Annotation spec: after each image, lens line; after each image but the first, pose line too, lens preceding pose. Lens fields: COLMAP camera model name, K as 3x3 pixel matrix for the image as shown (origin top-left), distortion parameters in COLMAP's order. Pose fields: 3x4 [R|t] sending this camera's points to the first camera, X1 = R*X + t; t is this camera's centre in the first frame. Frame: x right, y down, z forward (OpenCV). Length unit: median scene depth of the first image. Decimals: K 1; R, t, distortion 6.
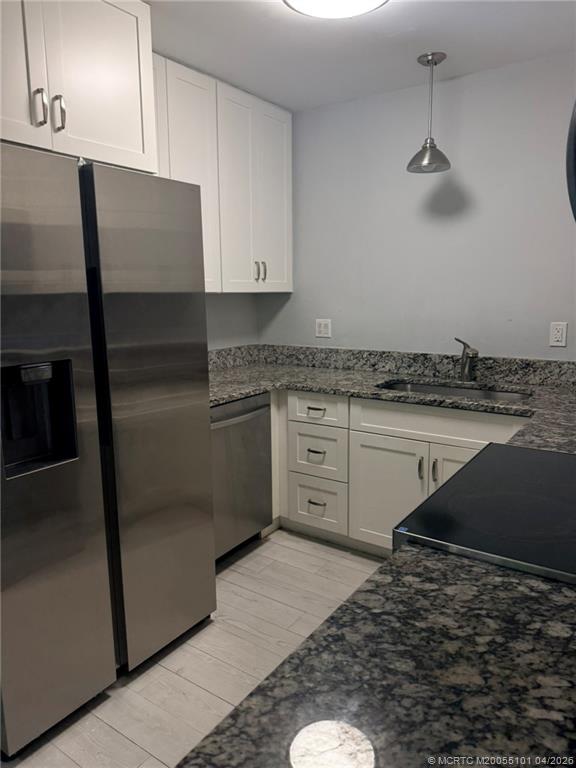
lens RADIAL K [[547.3, 0, 279.5], [0, 547.3, 389.5], [0, 0, 1]] dist [0.080270, -0.075250]
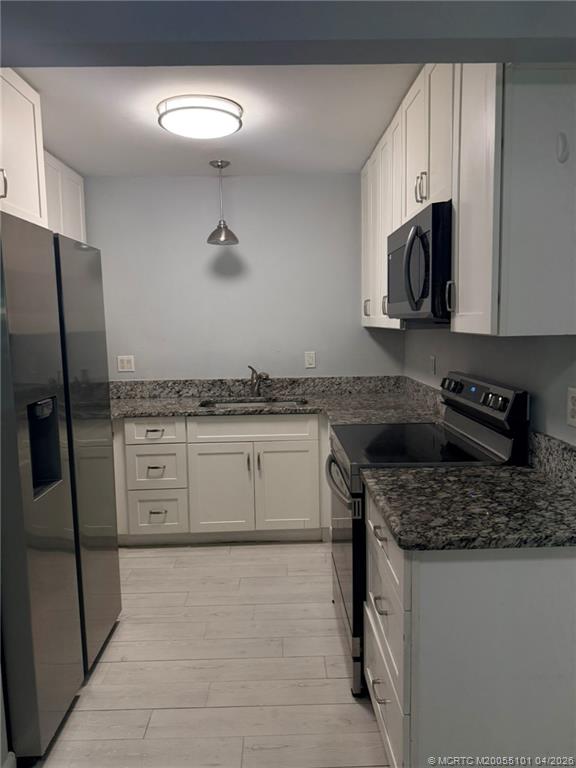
lens RADIAL K [[547.3, 0, 290.0], [0, 547.3, 386.2], [0, 0, 1]] dist [0.080270, -0.075250]
pose [[0.811311, -0.073747, 0.579945, -0.385012], [0.115165, 0.992734, -0.034871, 0.015562], [-0.573160, 0.095080, 0.813909, -0.145943]]
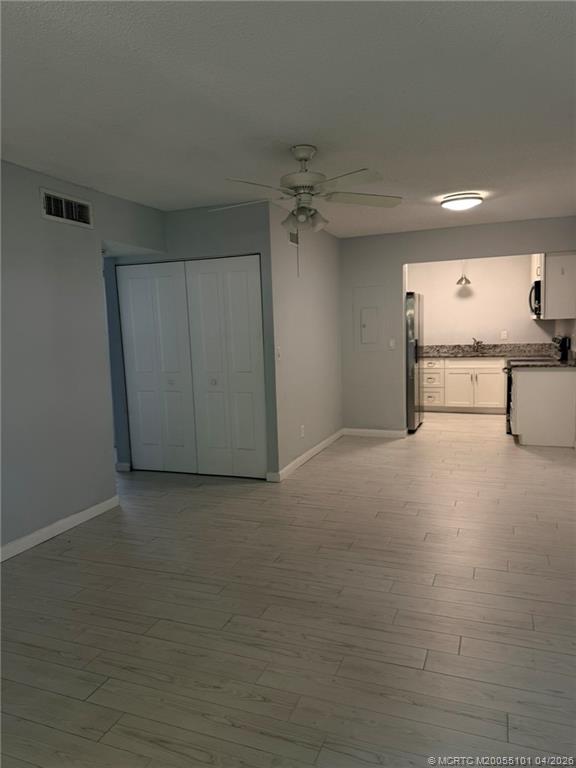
lens RADIAL K [[547.3, 0, 282.1], [0, 547.3, 383.3], [0, 0, 1]] dist [0.080270, -0.075250]
pose [[0.973971, -0.040008, 0.223116, -1.377756], [0.058019, 0.995512, -0.074760, 0.318959], [-0.219124, 0.085759, 0.971921, -1.674528]]
